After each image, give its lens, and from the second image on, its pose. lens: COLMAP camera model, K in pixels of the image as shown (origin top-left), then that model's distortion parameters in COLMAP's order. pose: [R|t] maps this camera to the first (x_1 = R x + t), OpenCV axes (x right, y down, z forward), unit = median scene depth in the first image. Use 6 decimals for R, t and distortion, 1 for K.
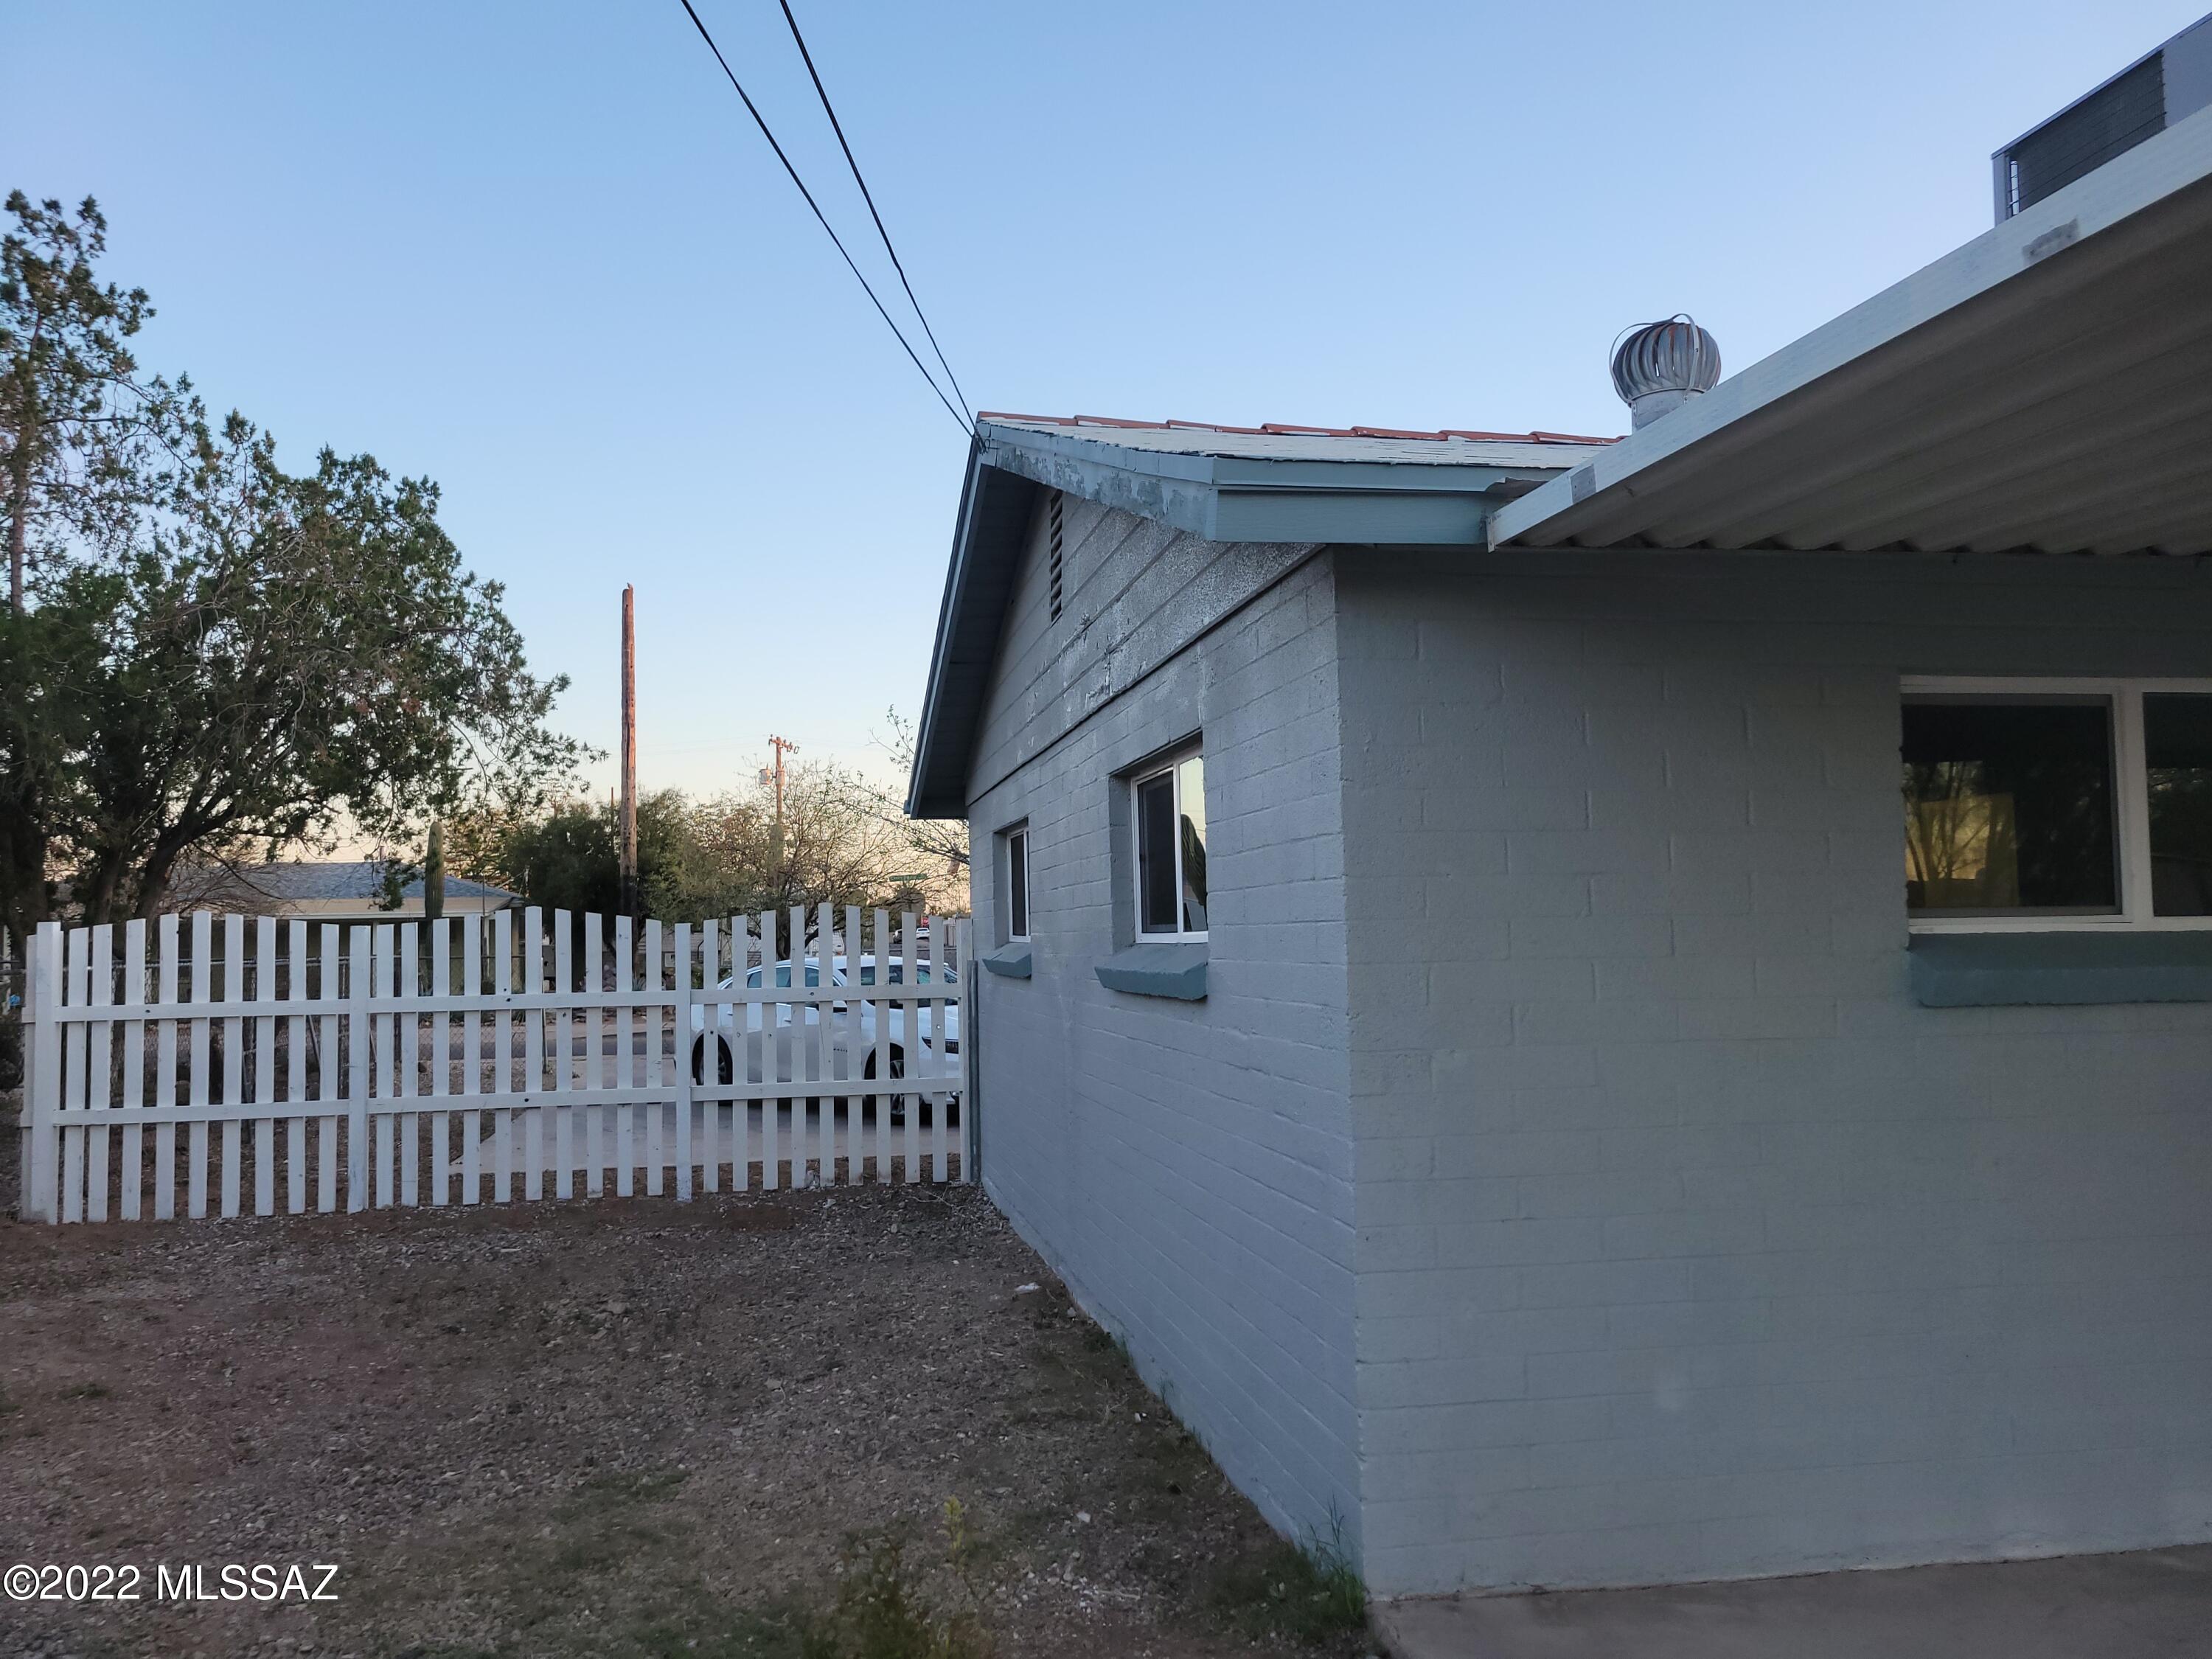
lens RADIAL K [[1657.1, 0, 1106.0], [0, 1657.1, 829.5], [0, 0, 1]] dist [0.044453, -0.034773]
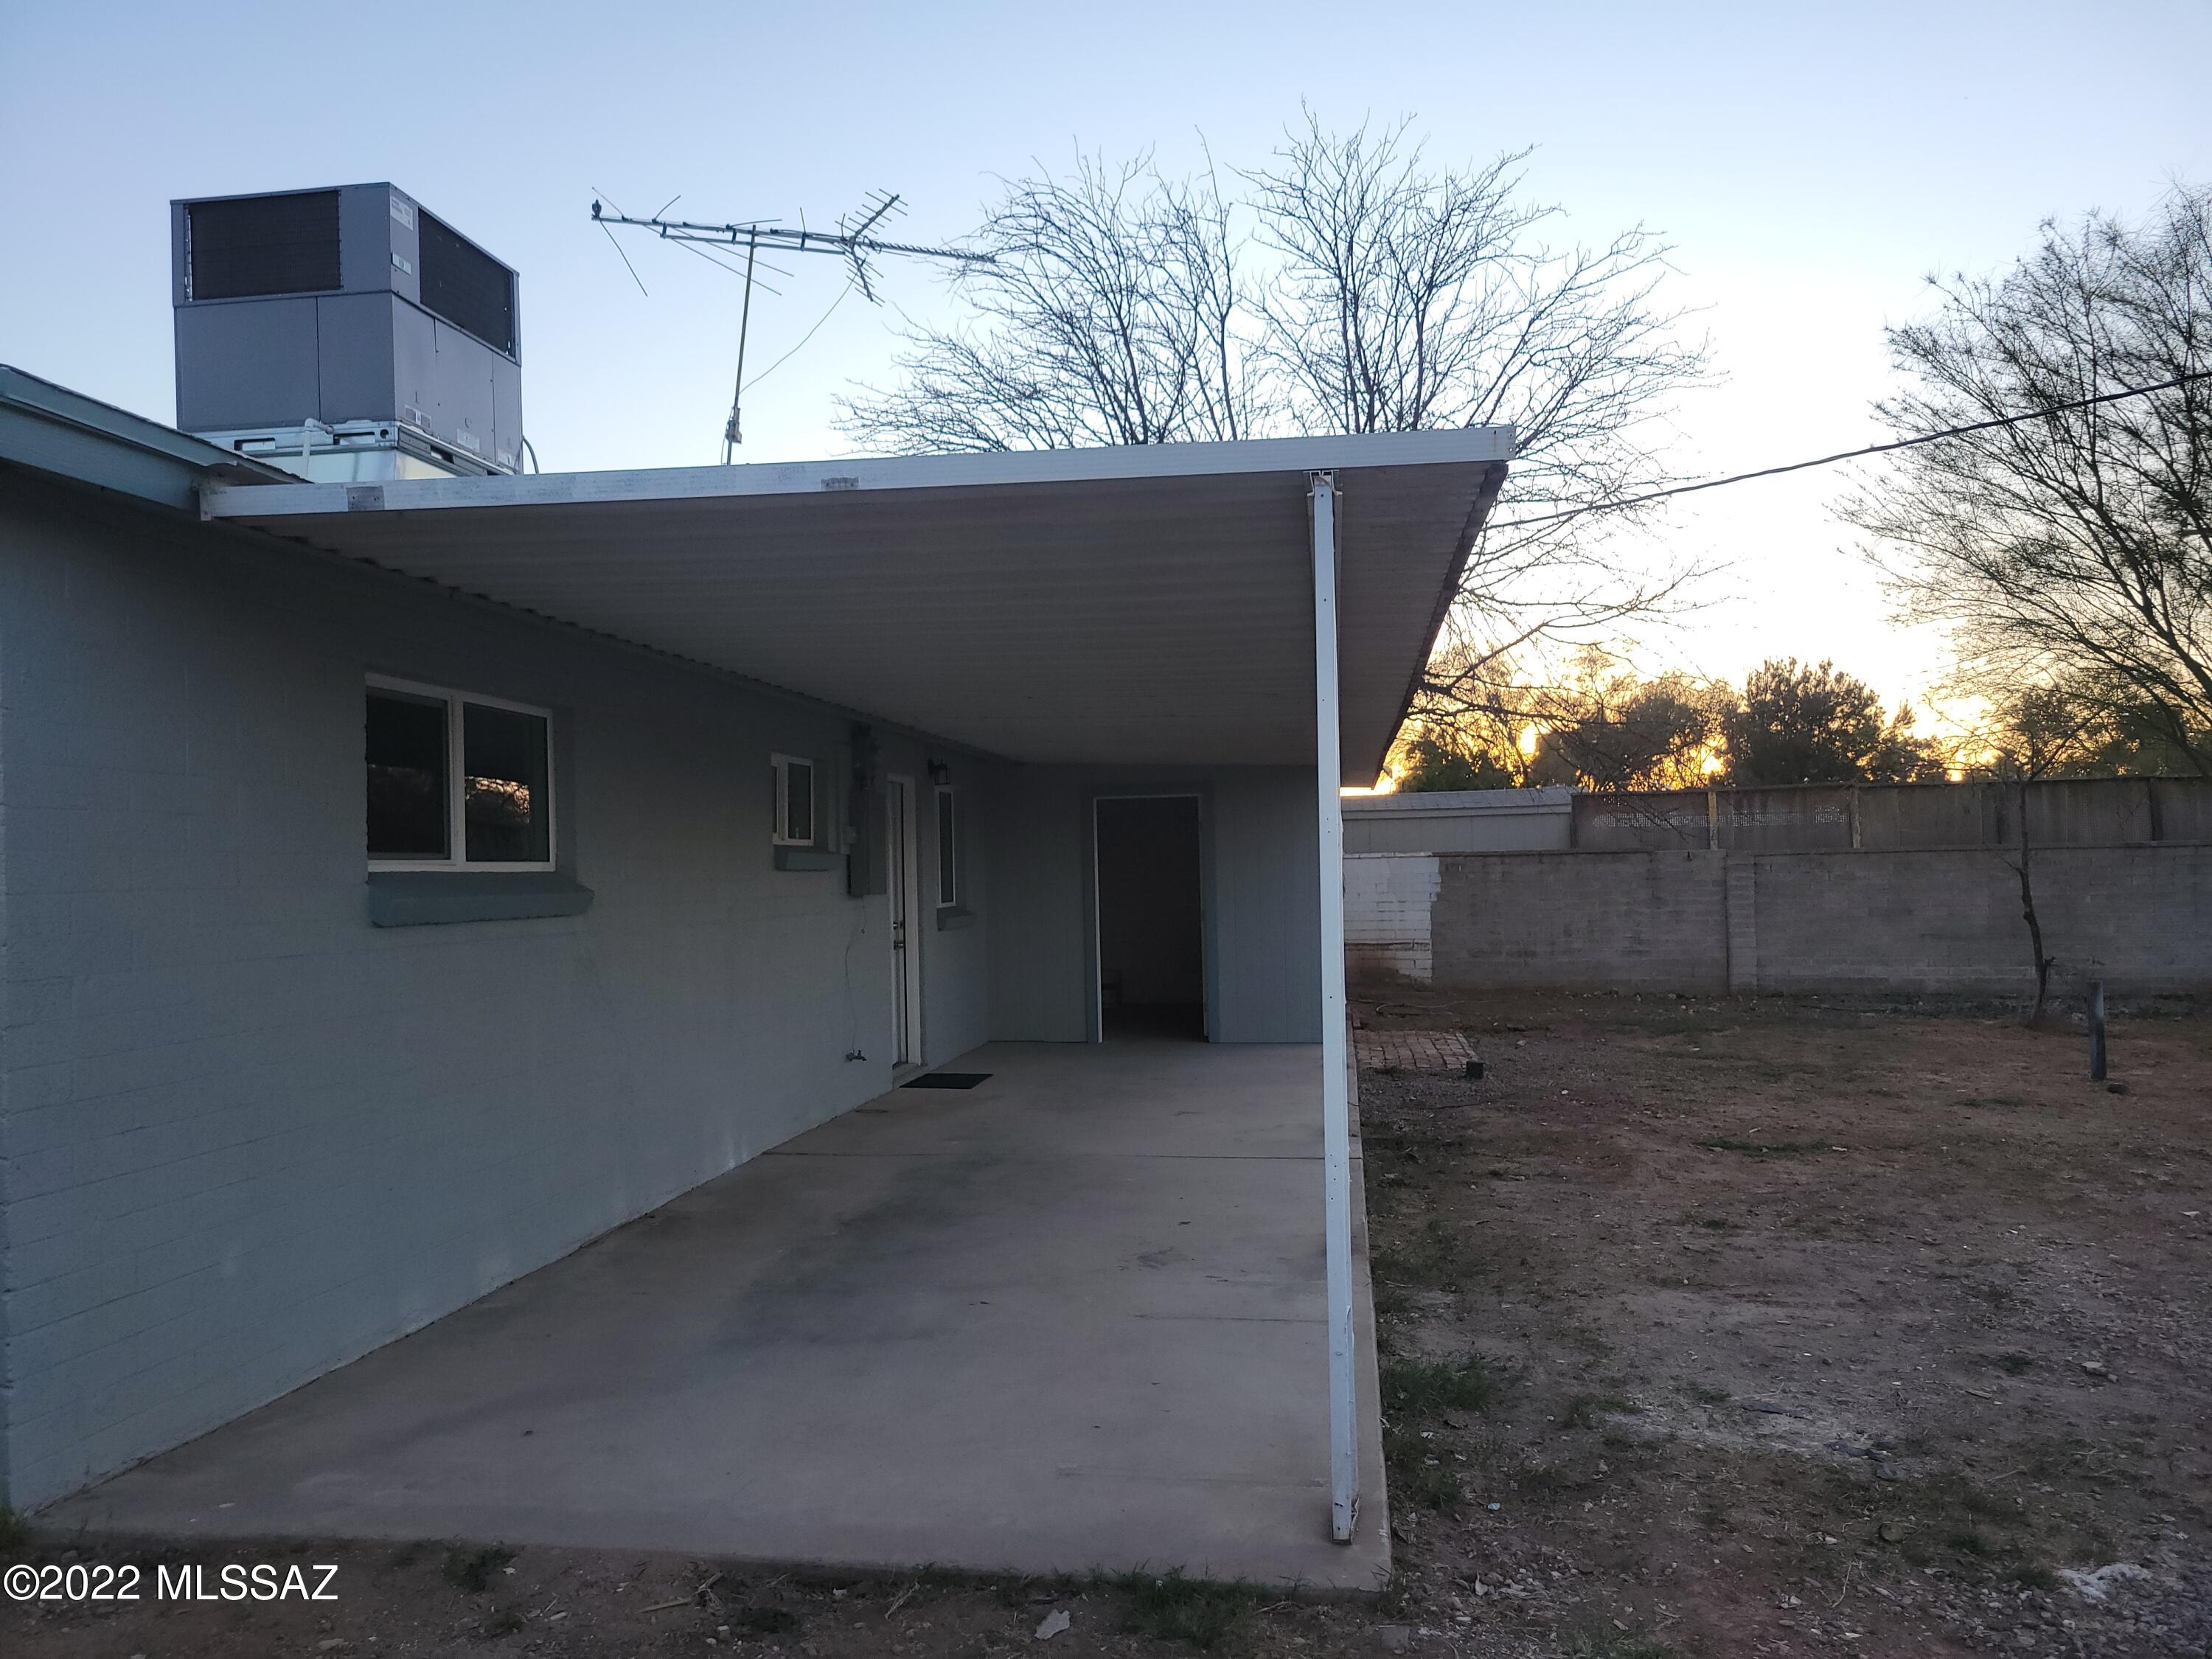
lens RADIAL K [[1657.1, 0, 1106.0], [0, 1657.1, 829.5], [0, 0, 1]] dist [0.044453, -0.034773]
pose [[0.302978, 0.032386, 0.952447, -0.583840], [-0.040013, 0.998973, -0.021239, 0.035388], [-0.952157, -0.031676, 0.303963, 0.069427]]
